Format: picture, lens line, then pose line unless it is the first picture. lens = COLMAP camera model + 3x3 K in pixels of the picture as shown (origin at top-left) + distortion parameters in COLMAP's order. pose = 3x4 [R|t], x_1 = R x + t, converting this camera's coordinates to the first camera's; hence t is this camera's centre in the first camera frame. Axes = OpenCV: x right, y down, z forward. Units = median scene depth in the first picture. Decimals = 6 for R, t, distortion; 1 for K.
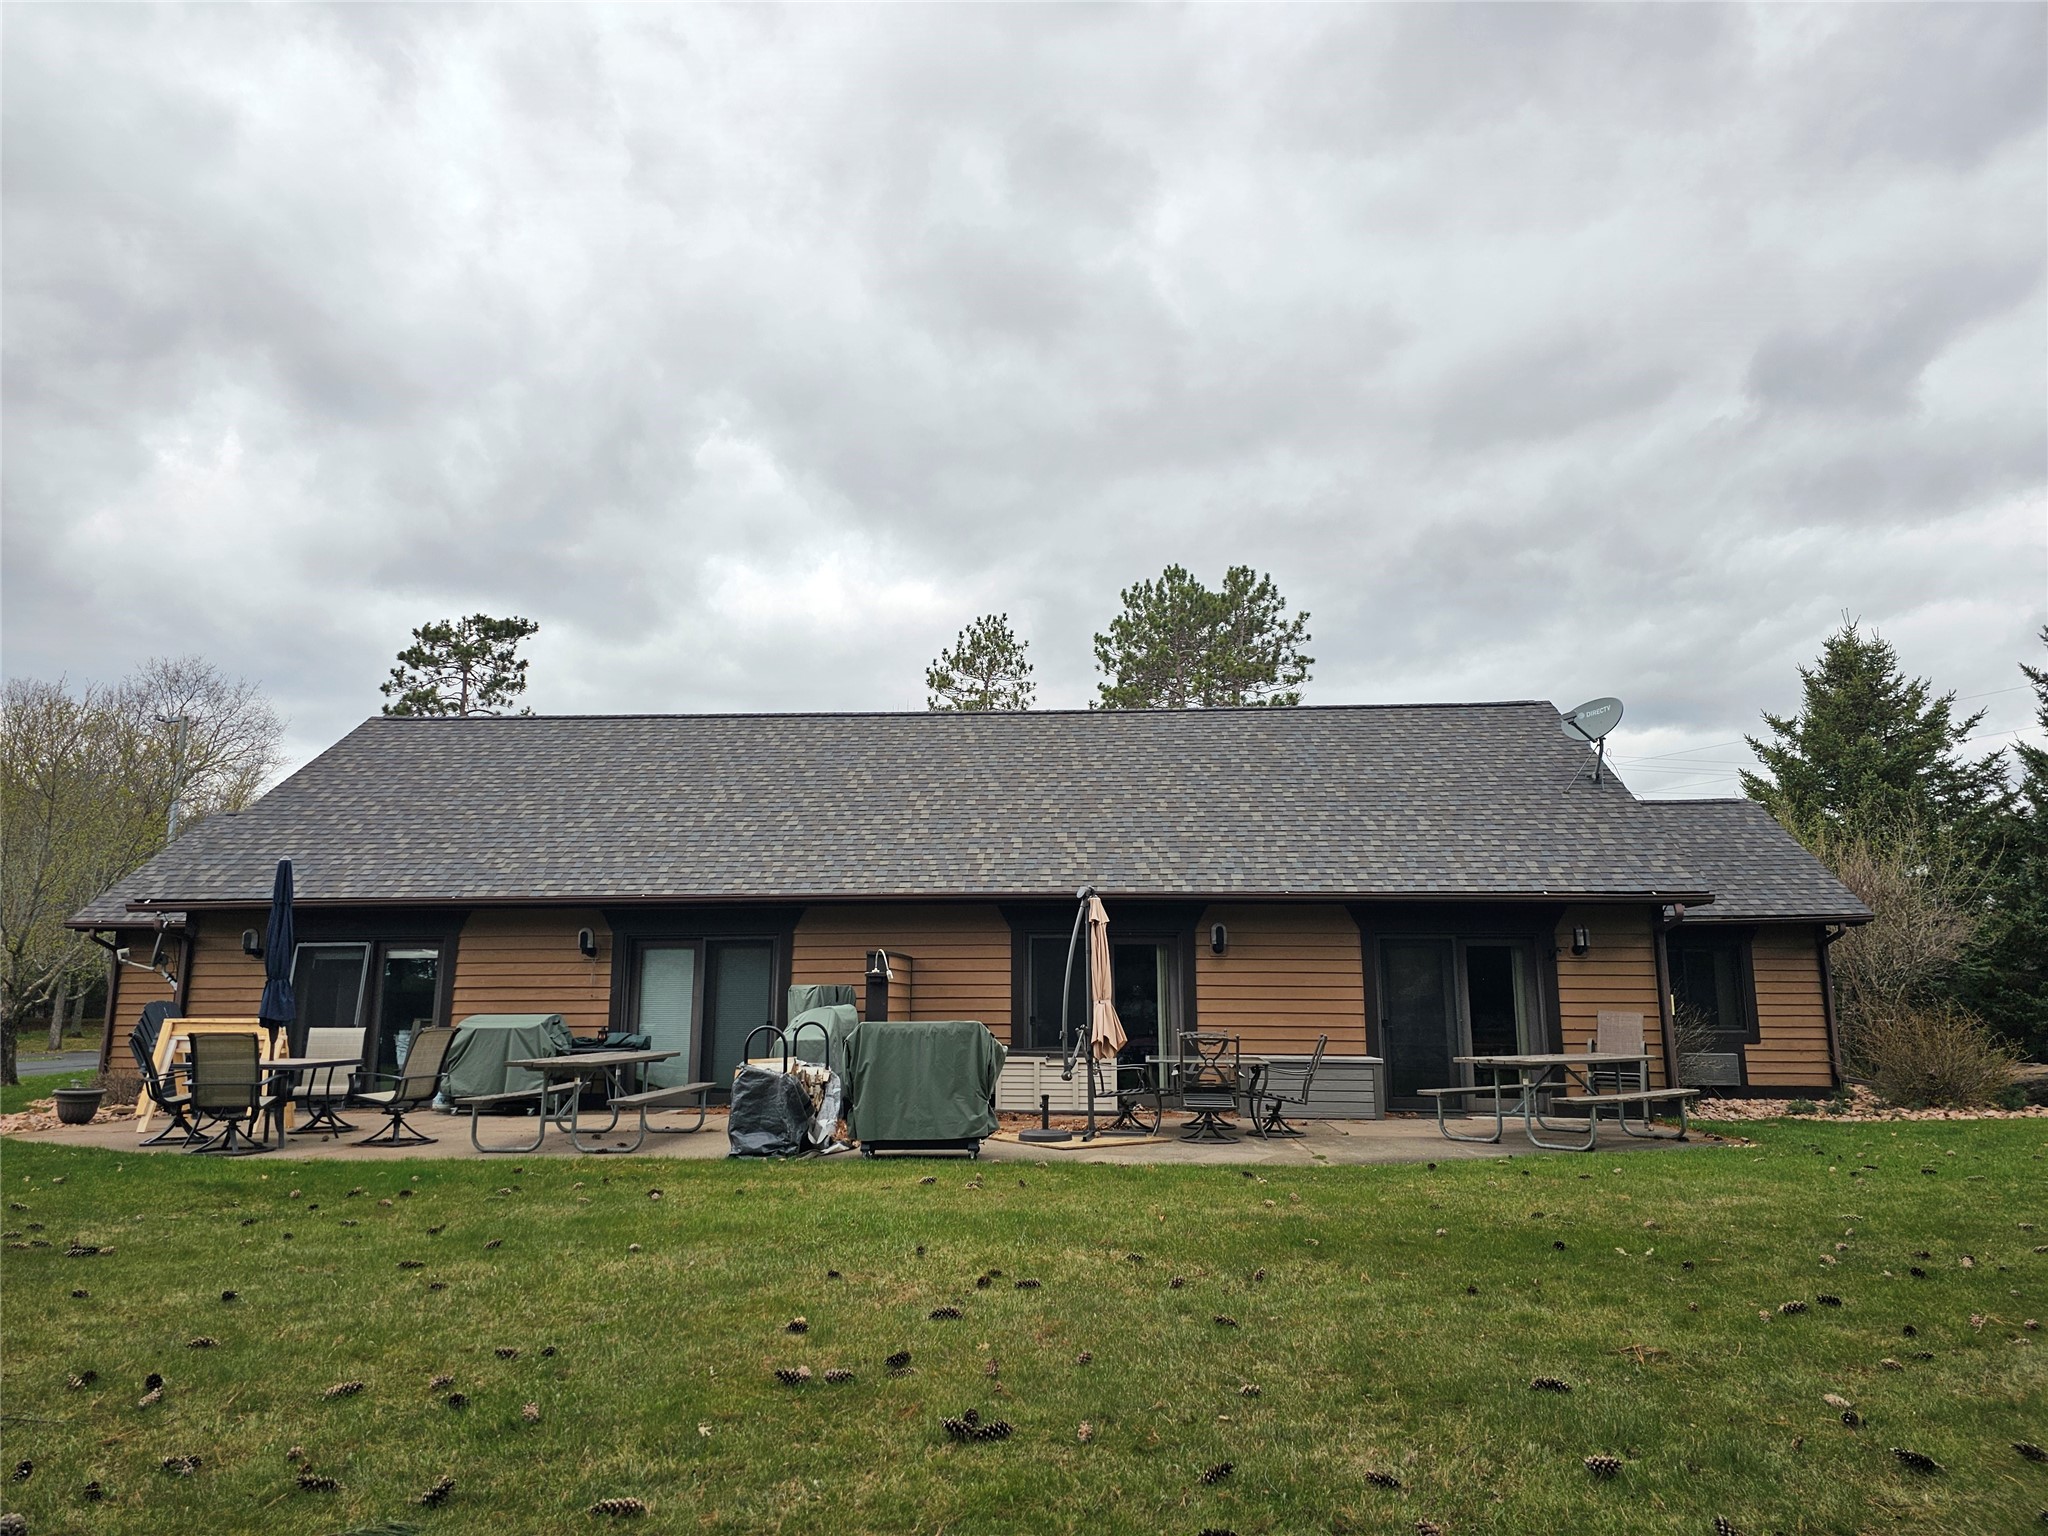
lens RADIAL K [[1353.7, 0, 1024.0], [0, 1353.7, 768.0], [0, 0, 1]] dist [0.100979, -0.099462]
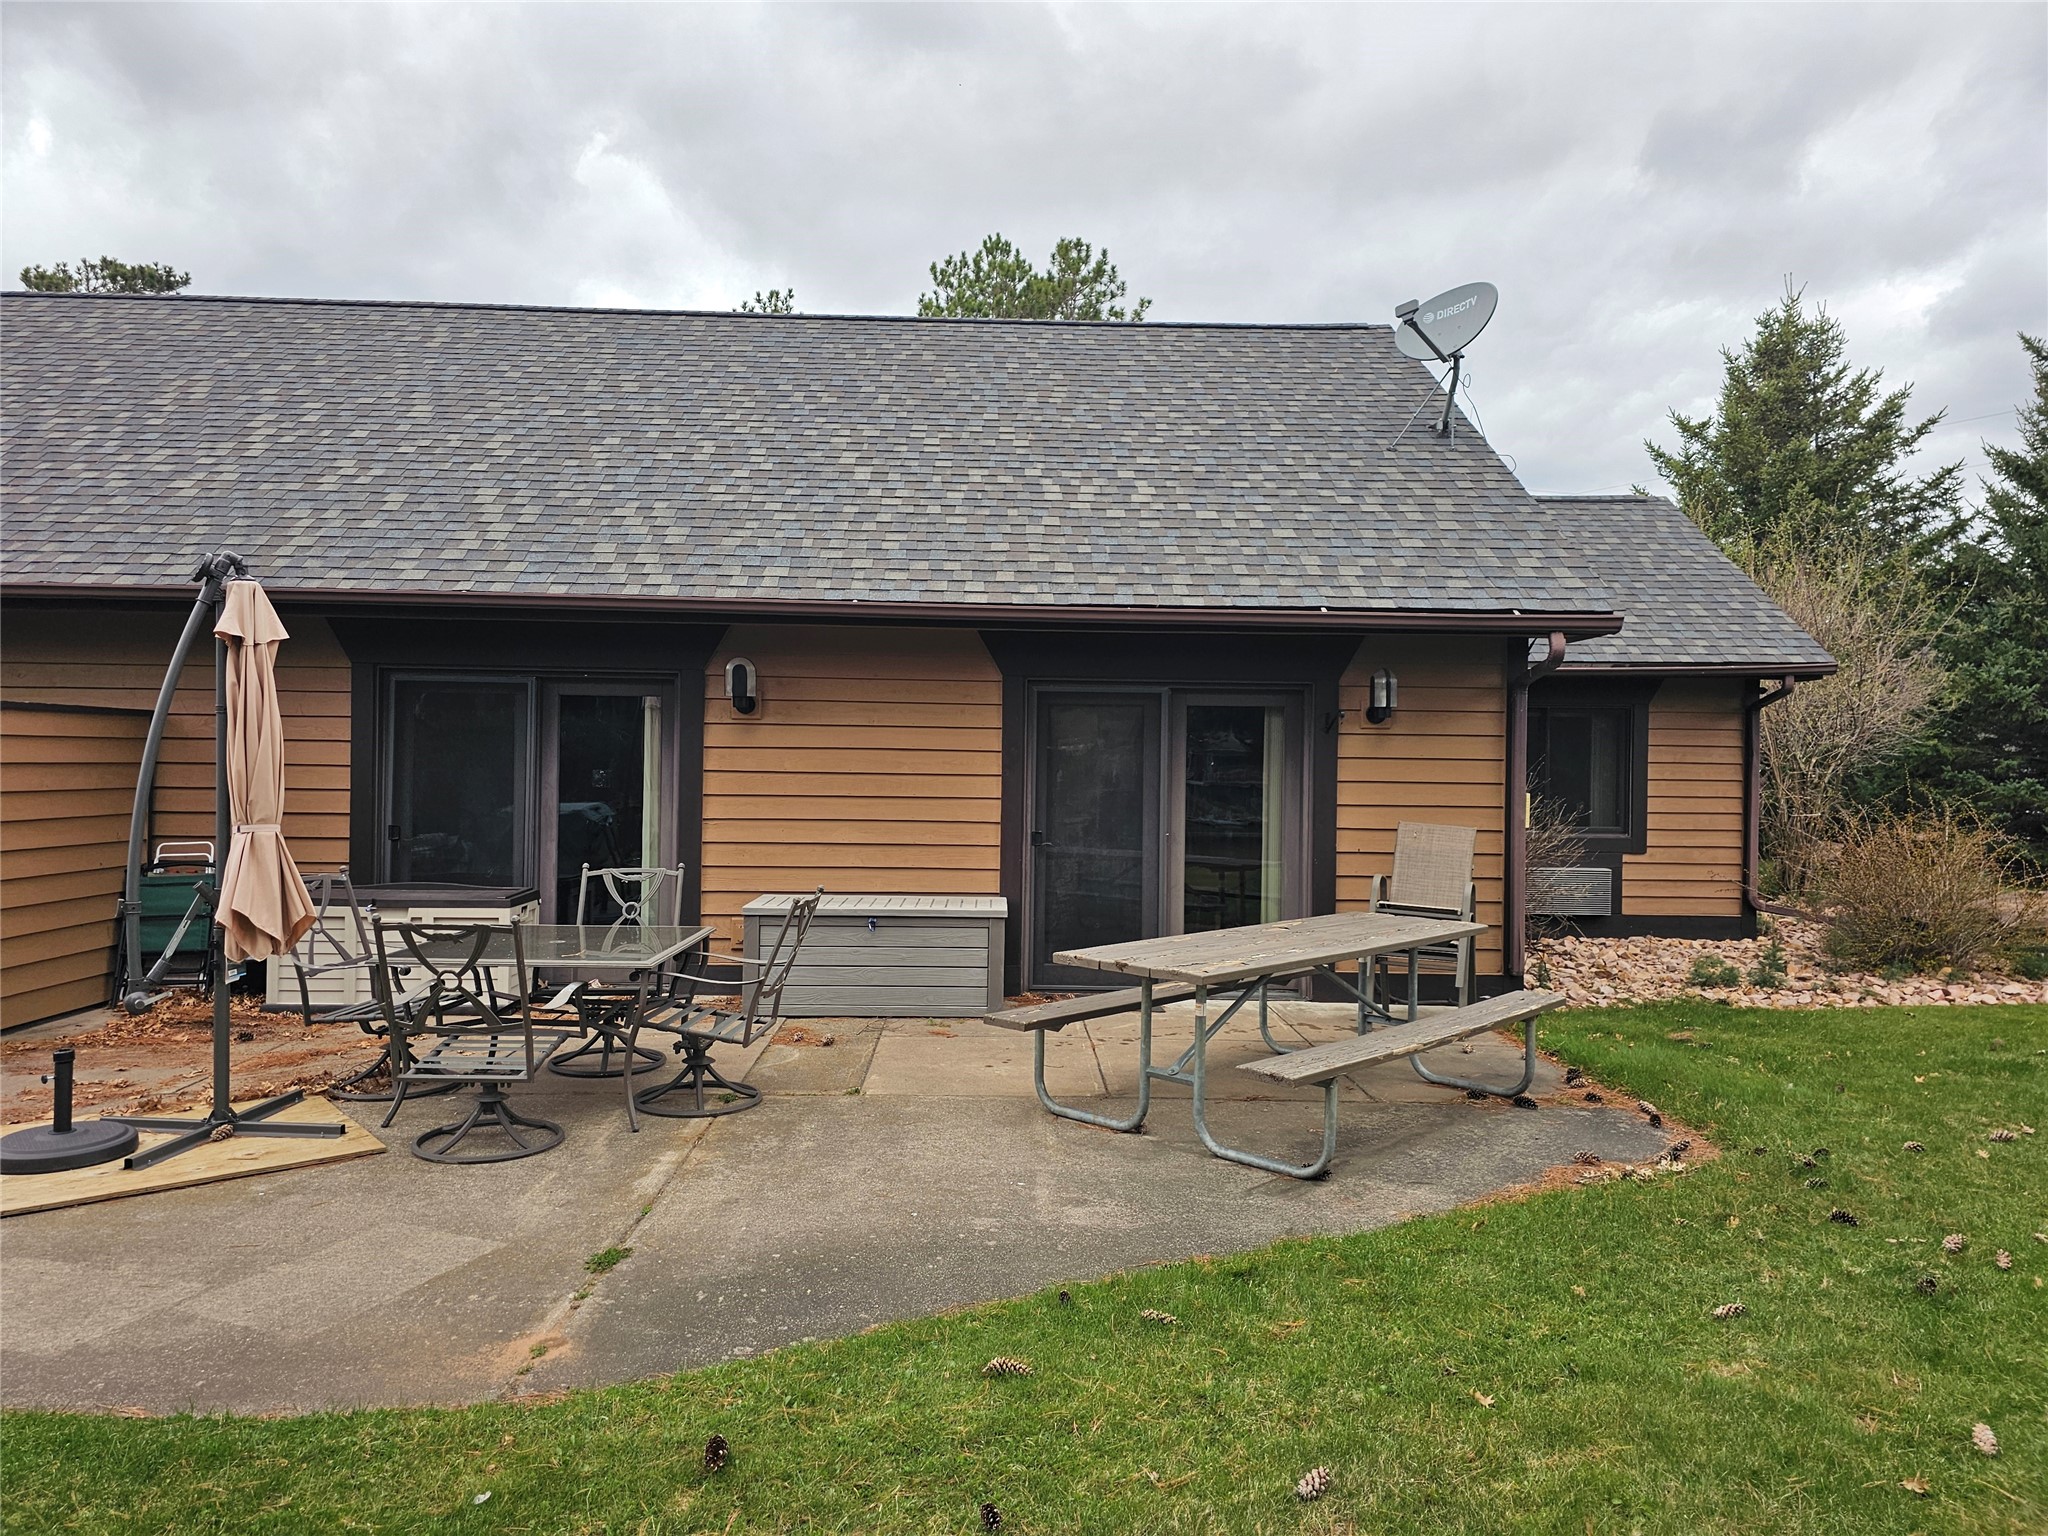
lens RADIAL K [[1353.7, 0, 1024.0], [0, 1353.7, 768.0], [0, 0, 1]] dist [0.100979, -0.099462]
pose [[0.996012, 0.014606, 0.088014, 0.199045], [-0.030449, 0.982928, 0.181453, 0.053690], [-0.083861, -0.183409, 0.979453, 0.435637]]
